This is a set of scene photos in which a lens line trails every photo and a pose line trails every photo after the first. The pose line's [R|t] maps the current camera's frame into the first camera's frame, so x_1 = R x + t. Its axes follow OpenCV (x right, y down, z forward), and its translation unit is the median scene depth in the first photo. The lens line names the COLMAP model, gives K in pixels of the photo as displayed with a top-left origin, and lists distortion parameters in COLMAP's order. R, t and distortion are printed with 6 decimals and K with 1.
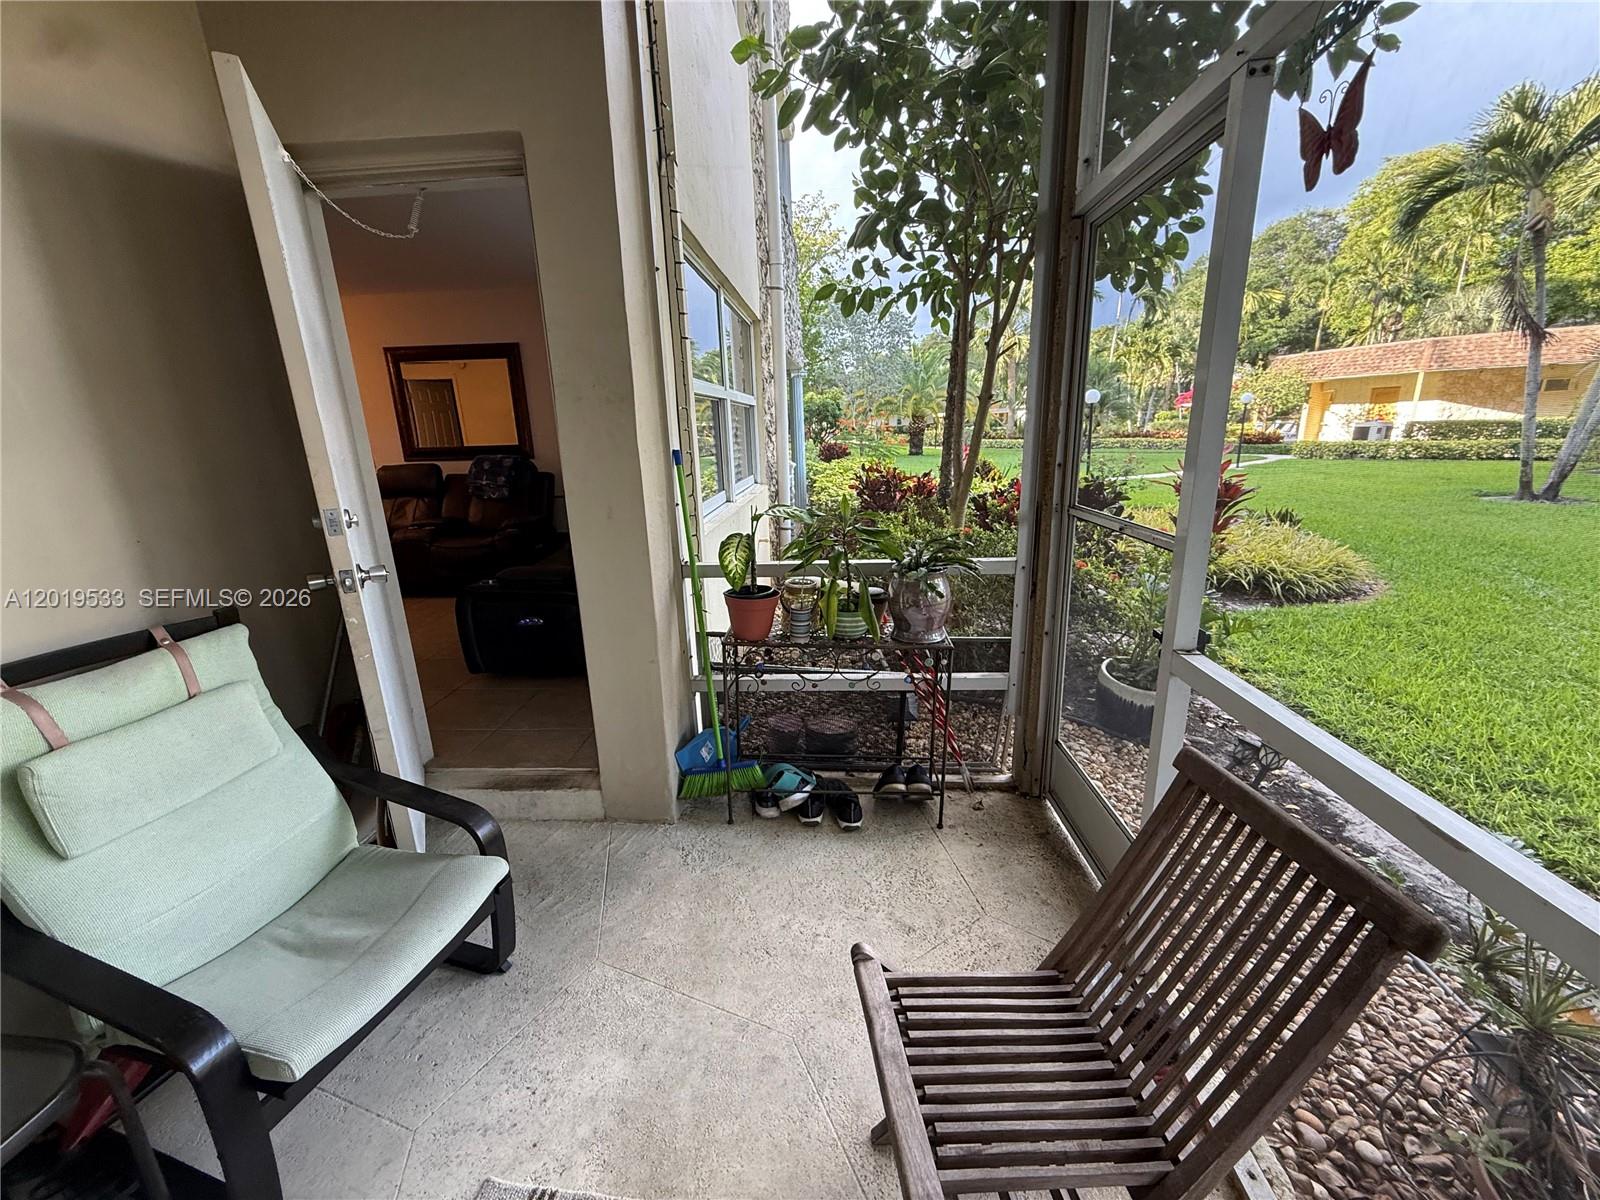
lens RADIAL K [[638.2, 0, 796.9], [0, 638.2, 597.1], [0, 0, 1]] dist [0.000086, -0.000119]
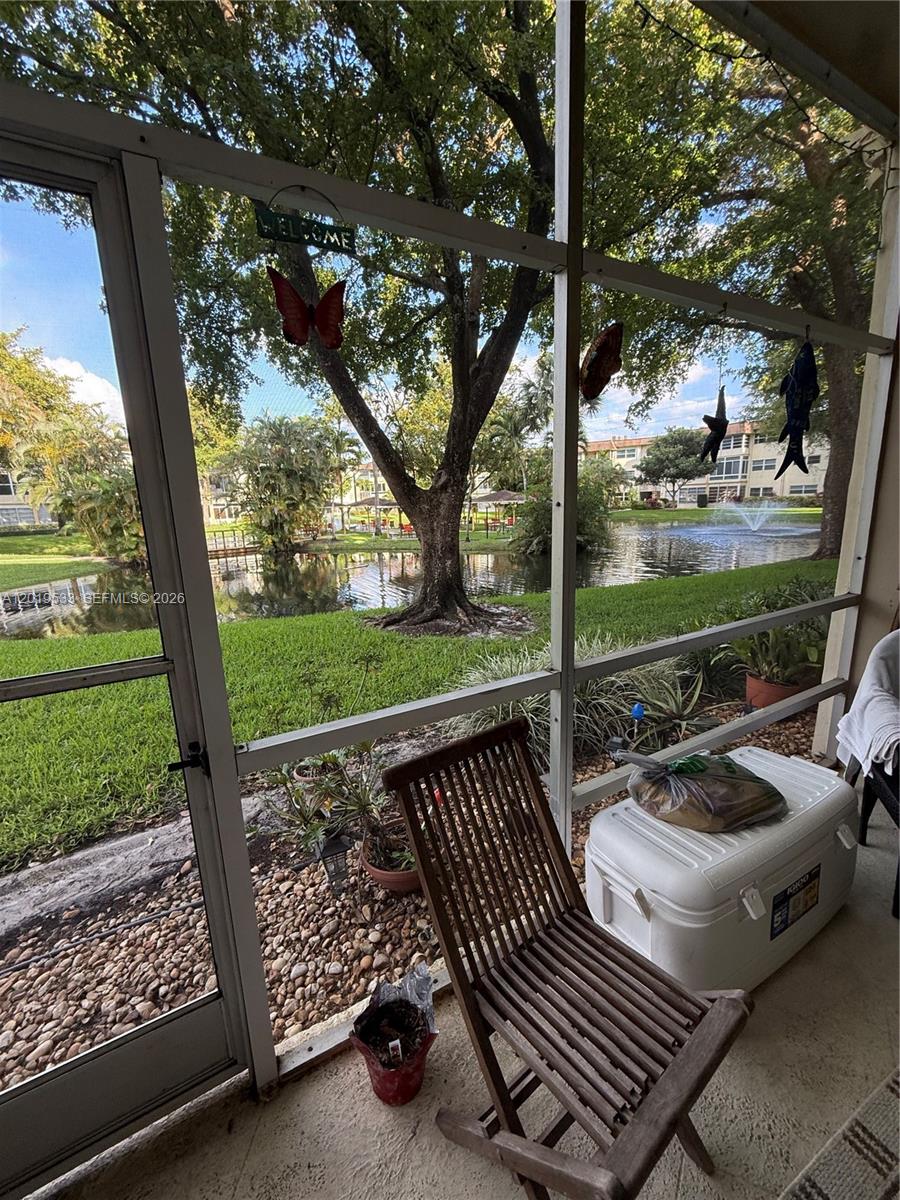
lens RADIAL K [[478.7, 0, 445.9], [0, 478.7, 596.0], [0, 0, 1]] dist [0.000086, -0.000119]
pose [[-0.524917, -0.111662, 0.843797, -0.017441], [0.268745, 0.918901, 0.288784, -0.027447], [-0.807613, 0.378354, -0.452339, 0.102967]]
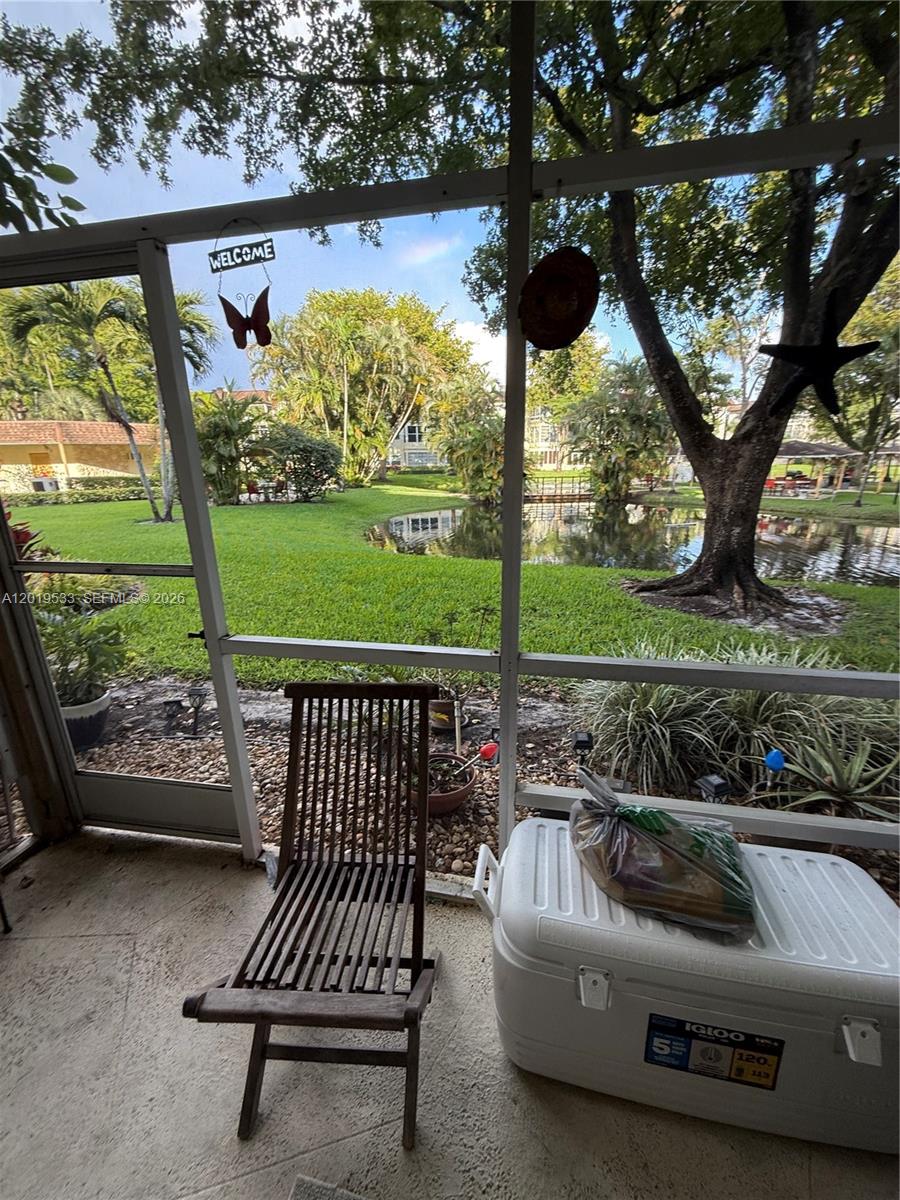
lens RADIAL K [[478.7, 0, 449.8], [0, 478.7, 594.9], [0, 0, 1]] dist [0.000086, -0.000119]
pose [[0.147321, -0.240319, 0.959450, -0.037594], [0.267055, 0.943671, 0.195361, -0.008918], [-0.952354, 0.227445, 0.203200, 0.027164]]
